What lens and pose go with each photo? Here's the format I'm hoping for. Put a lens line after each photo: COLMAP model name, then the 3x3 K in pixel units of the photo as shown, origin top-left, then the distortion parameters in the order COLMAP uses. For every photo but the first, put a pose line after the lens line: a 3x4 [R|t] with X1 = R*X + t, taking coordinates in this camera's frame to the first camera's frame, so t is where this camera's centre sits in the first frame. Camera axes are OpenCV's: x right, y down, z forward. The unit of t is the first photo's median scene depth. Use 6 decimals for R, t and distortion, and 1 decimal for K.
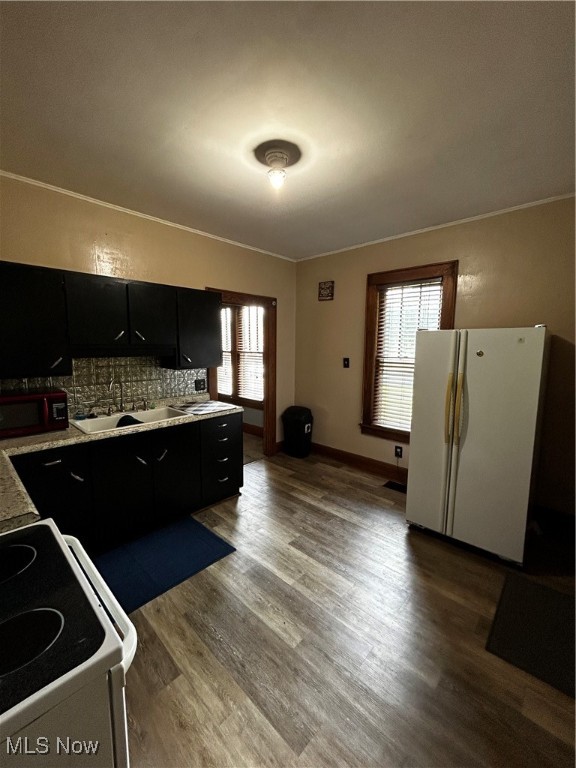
lens RADIAL K [[311.5, 0, 288.4], [0, 311.5, 382.0], [0, 0, 1]] dist [0.000614, 0.000089]
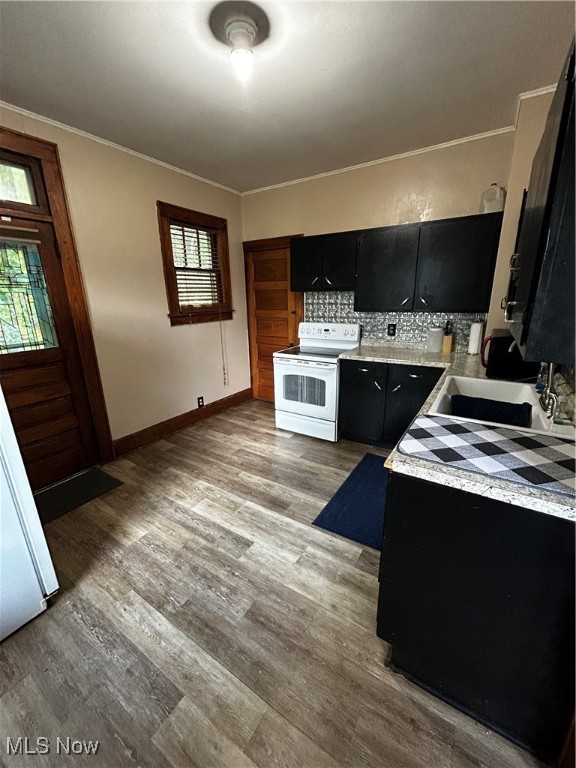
lens RADIAL K [[311.5, 0, 288.4], [0, 311.5, 382.0], [0, 0, 1]] dist [0.000614, 0.000089]
pose [[-0.983112, 0.060055, -0.172868, 0.026484], [-0.011751, 0.921954, 0.387120, -0.172710], [0.182625, 0.382614, -0.905679, 1.611044]]
